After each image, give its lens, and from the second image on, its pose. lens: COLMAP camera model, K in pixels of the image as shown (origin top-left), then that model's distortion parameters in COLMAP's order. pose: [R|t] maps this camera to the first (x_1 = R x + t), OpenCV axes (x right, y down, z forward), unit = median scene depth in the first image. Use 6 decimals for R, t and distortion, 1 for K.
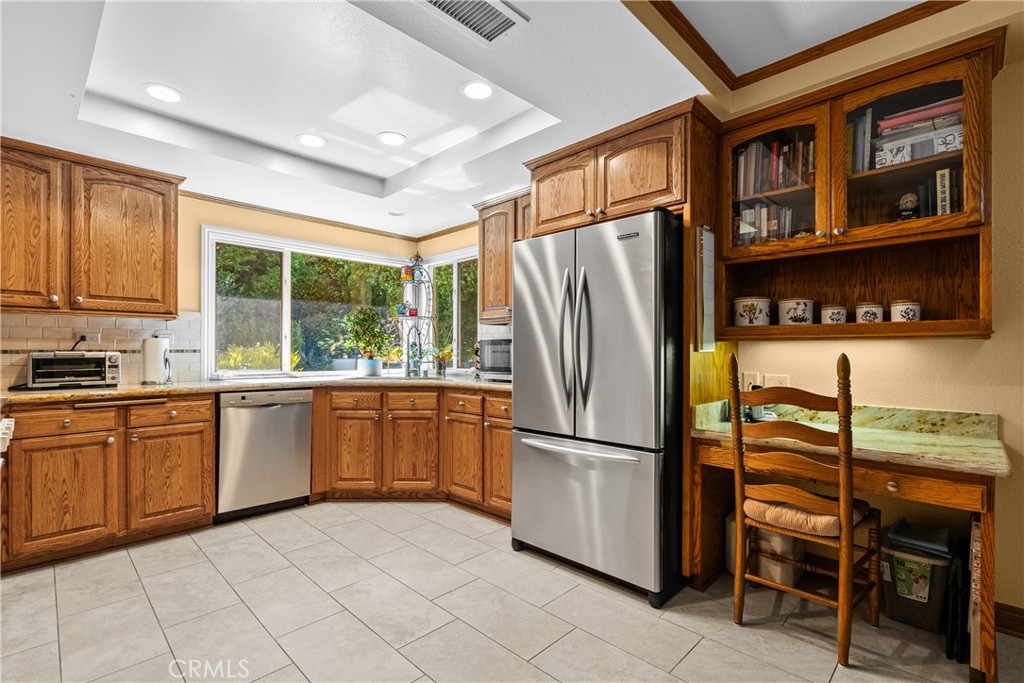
lens RADIAL K [[473.9, 0, 508.3], [0, 473.9, 350.1], [0, 0, 1]] dist [-0.005267, 0.002772]
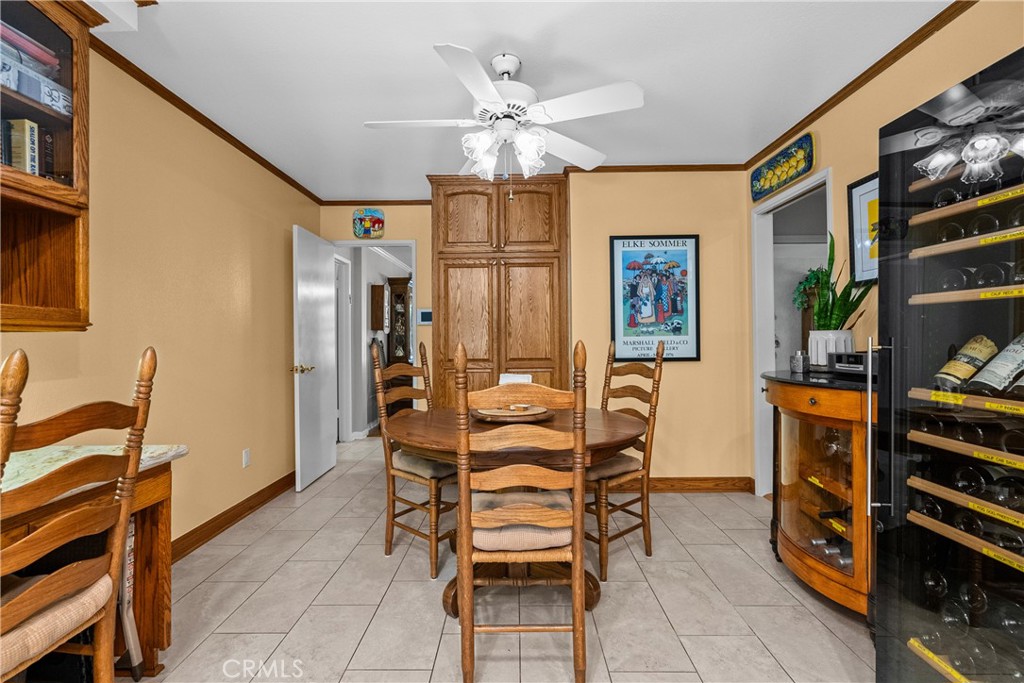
lens RADIAL K [[473.9, 0, 514.3], [0, 473.9, 336.8], [0, 0, 1]] dist [-0.005267, 0.002772]
pose [[-0.696278, 0.006256, 0.717744, -0.148781], [0.000451, 0.999966, -0.008279, -0.002583], [-0.717772, -0.005441, -0.696257, 0.598209]]
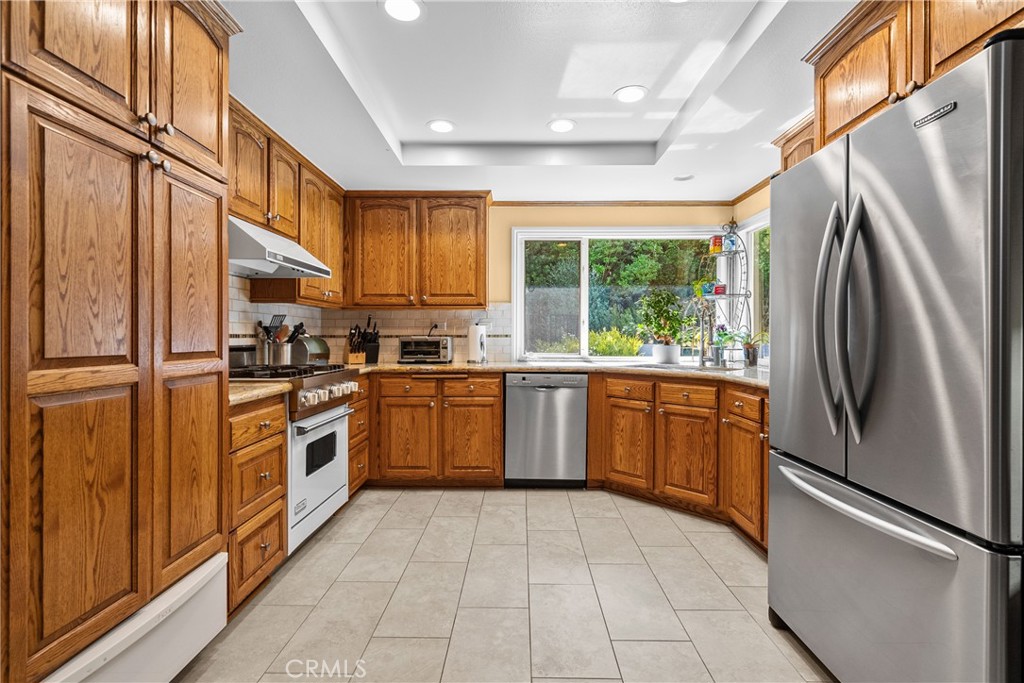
lens RADIAL K [[473.9, 0, 508.7], [0, 473.9, 335.4], [0, 0, 1]] dist [-0.005267, 0.002772]
pose [[0.689111, -0.000457, -0.724656, 0.220292], [0.001890, 0.999998, 0.001167, -0.000990], [0.724654, -0.002174, 0.689110, 0.218100]]
